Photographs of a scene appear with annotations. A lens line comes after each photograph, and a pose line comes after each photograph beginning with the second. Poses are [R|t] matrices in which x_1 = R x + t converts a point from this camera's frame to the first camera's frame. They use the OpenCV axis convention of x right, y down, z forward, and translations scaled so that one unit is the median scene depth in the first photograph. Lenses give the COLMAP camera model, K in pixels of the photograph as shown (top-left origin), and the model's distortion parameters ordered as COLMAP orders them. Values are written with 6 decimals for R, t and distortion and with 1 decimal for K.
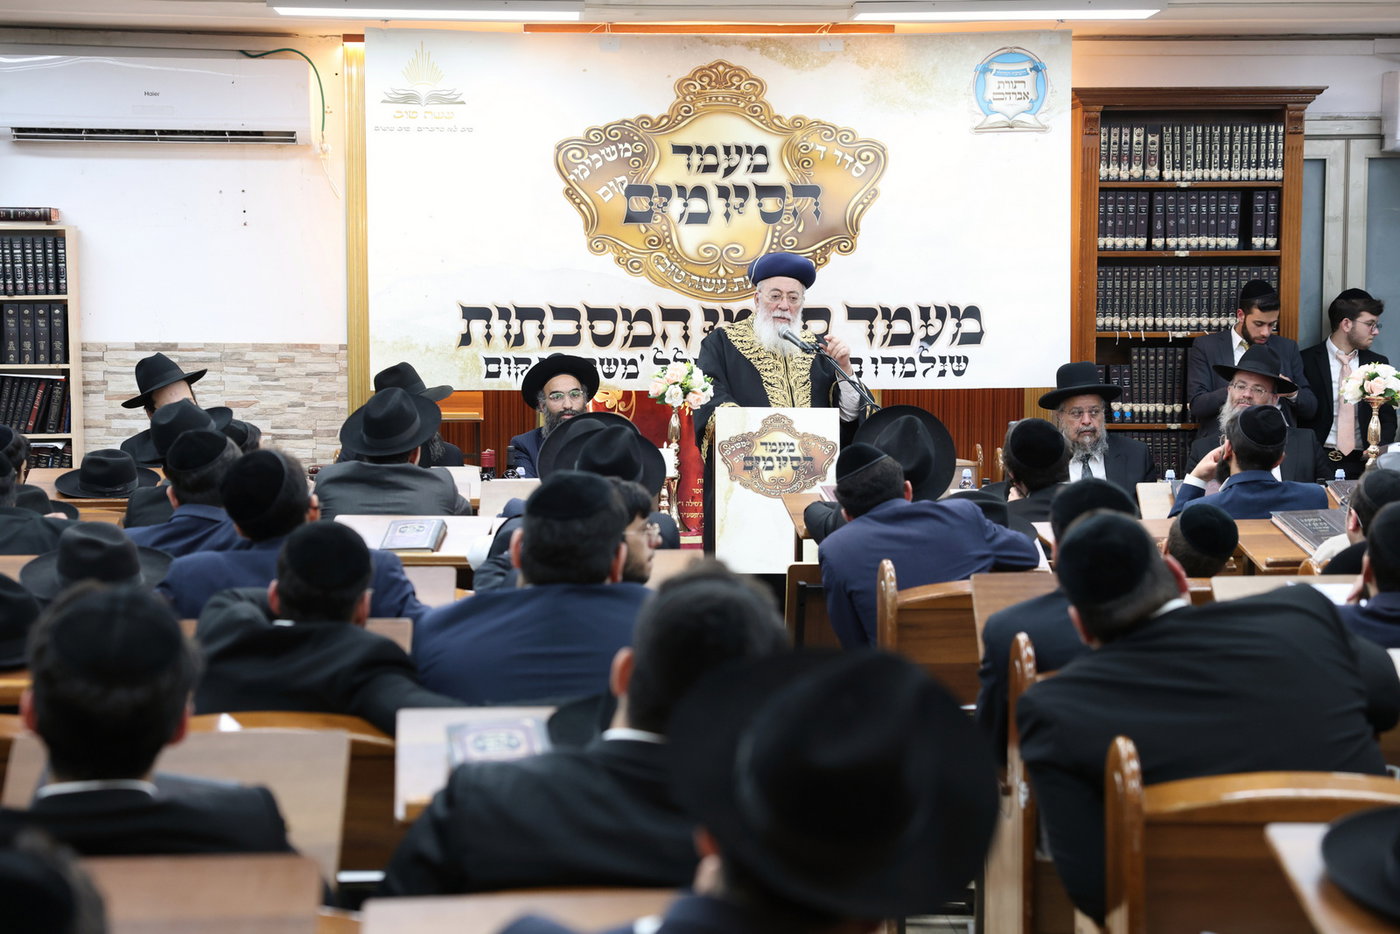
lens RADIAL K [[2814.4, 0, 700.0], [0, 2814.4, 467.0], [0, 0, 1]] dist [0.321281, -0.535303]
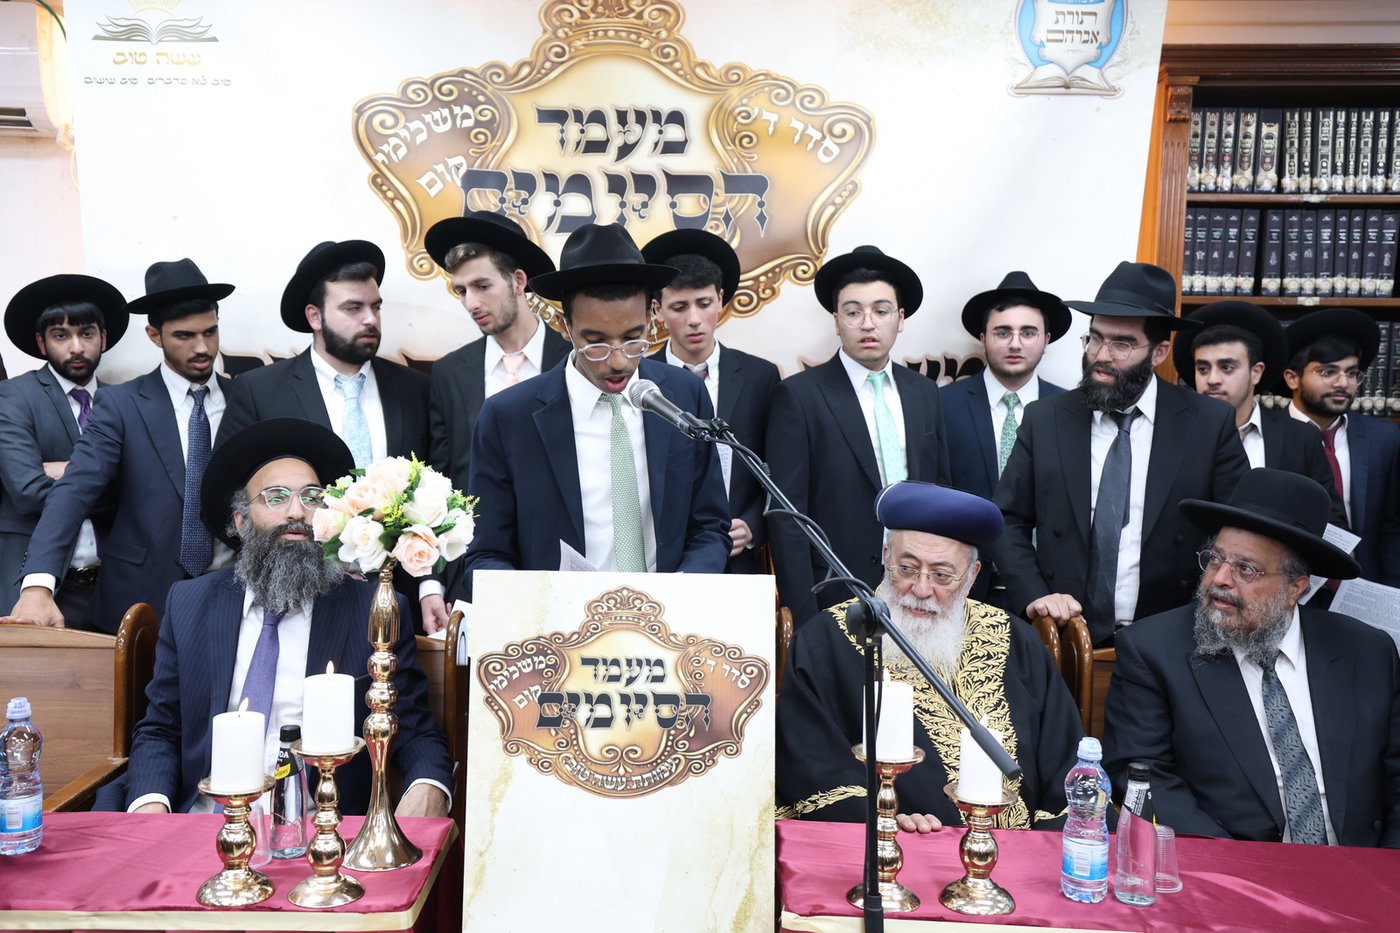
lens RADIAL K [[1361.6, 0, 667.2], [0, 1361.6, 437.7], [0, 0, 1]] dist [0.062181, 0.029483]
pose [[0.998159, 0.019238, -0.057516, 0.038827], [-0.021139, 0.999244, -0.032614, -0.030080], [0.056845, 0.033770, 0.997812, 0.694891]]
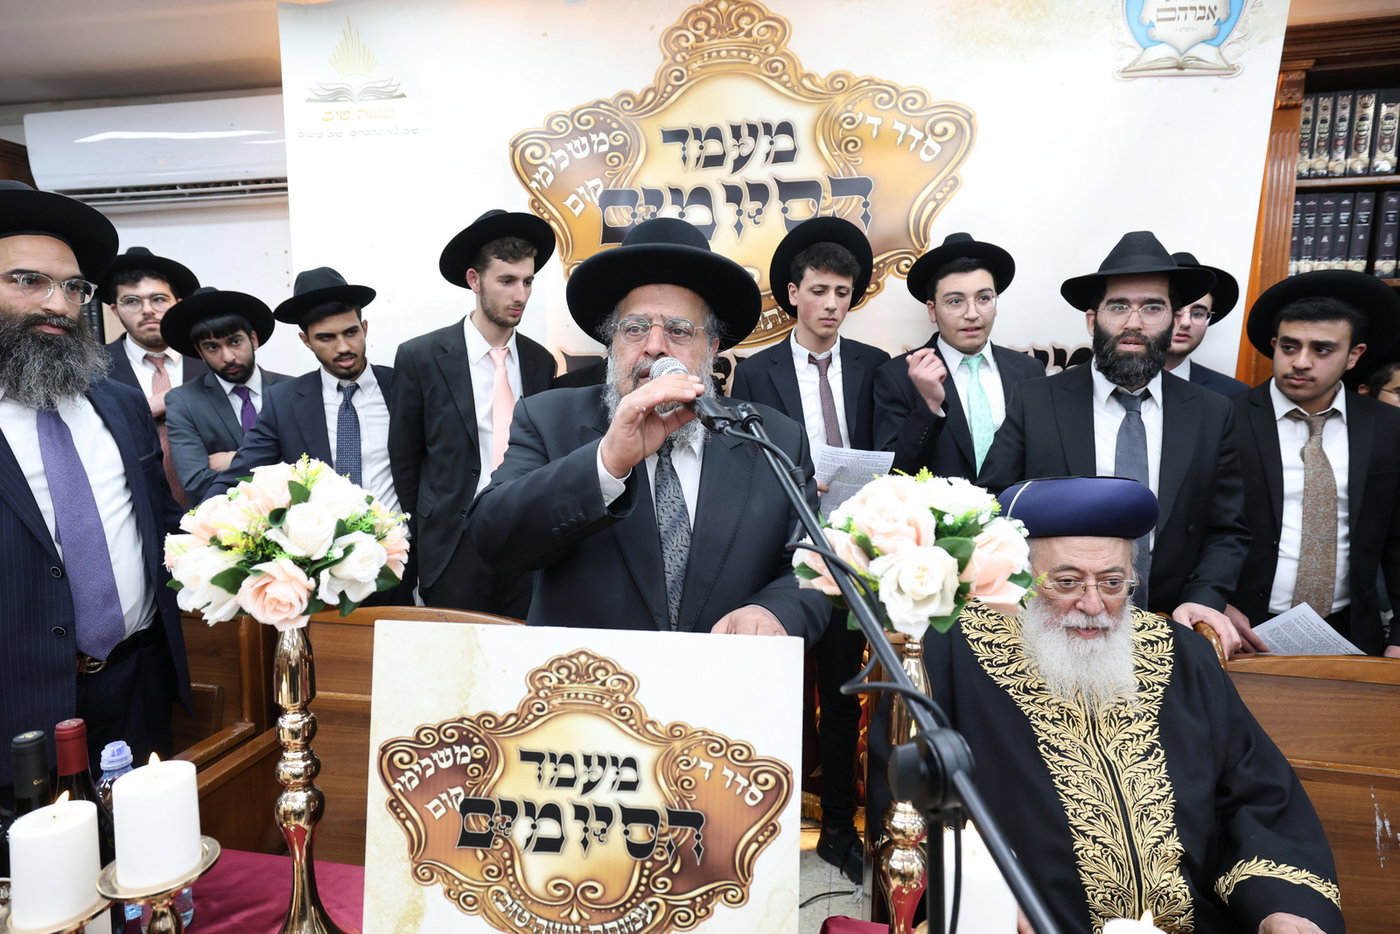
lens RADIAL K [[814.8, 0, 703.1], [0, 814.8, 446.1], [0, 0, 1]] dist [-0.008046, 0.030107]
pose [[0.970781, 0.018003, -0.239292, 0.051253], [-0.016817, 0.999834, 0.006996, -0.035518], [0.239379, -0.002767, 0.970922, 0.801166]]
